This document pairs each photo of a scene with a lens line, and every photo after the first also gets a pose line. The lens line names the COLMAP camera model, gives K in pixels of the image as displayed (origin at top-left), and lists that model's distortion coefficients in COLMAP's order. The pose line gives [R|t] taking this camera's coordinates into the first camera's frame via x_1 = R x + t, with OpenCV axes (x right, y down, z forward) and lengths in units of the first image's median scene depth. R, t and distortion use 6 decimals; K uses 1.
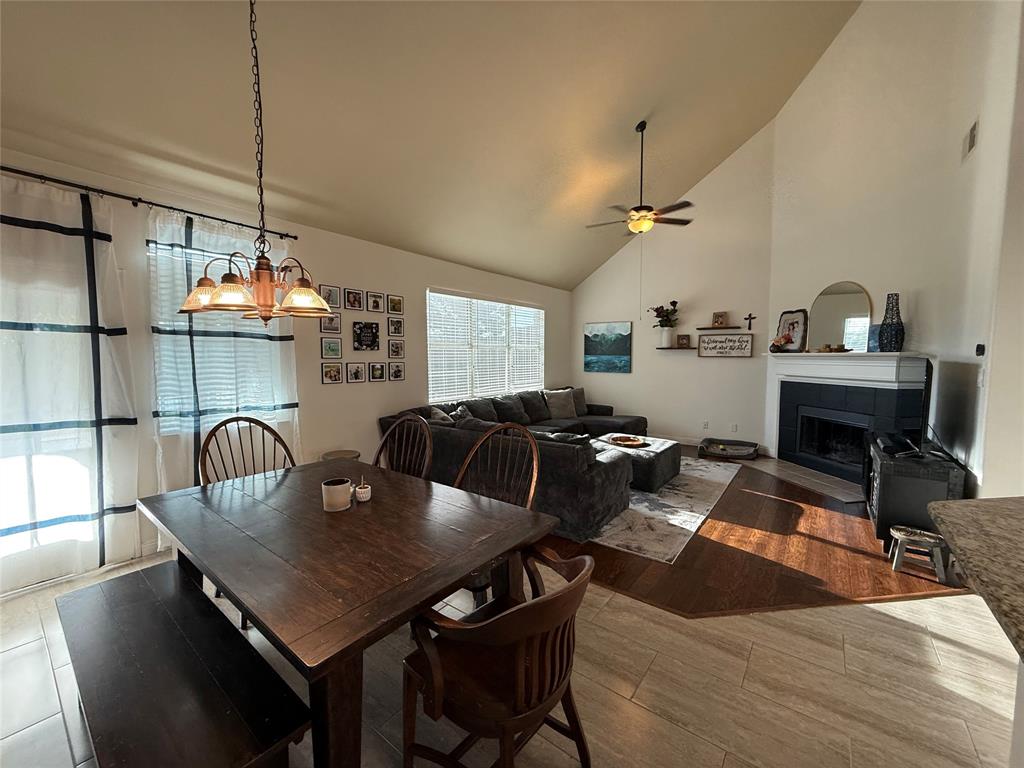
lens RADIAL K [[410.5, 0, 510.0], [0, 410.5, 384.9], [0, 0, 1]] dist [-0.000647, 0.000557]
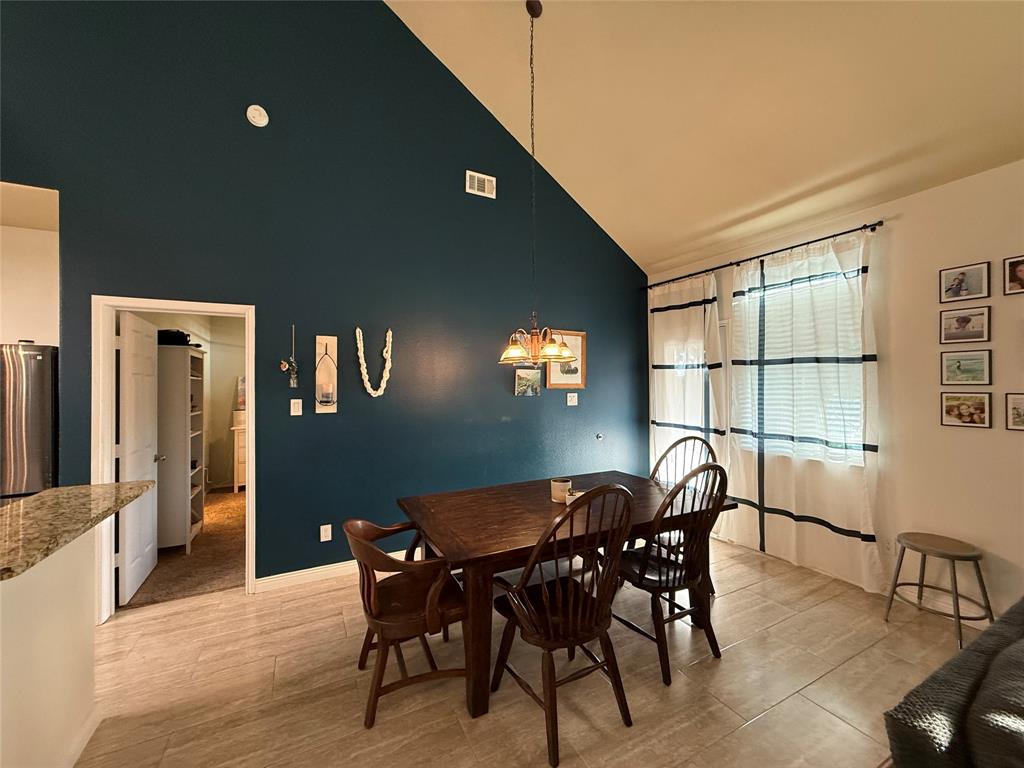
lens RADIAL K [[410.5, 0, 507.8], [0, 410.5, 384.2], [0, 0, 1]] dist [-0.000647, 0.000557]
pose [[-0.432471, -0.005367, -0.901632, 0.441827], [-0.059468, 0.997975, 0.022583, -0.044199], [0.899684, 0.063385, -0.431915, 0.734604]]
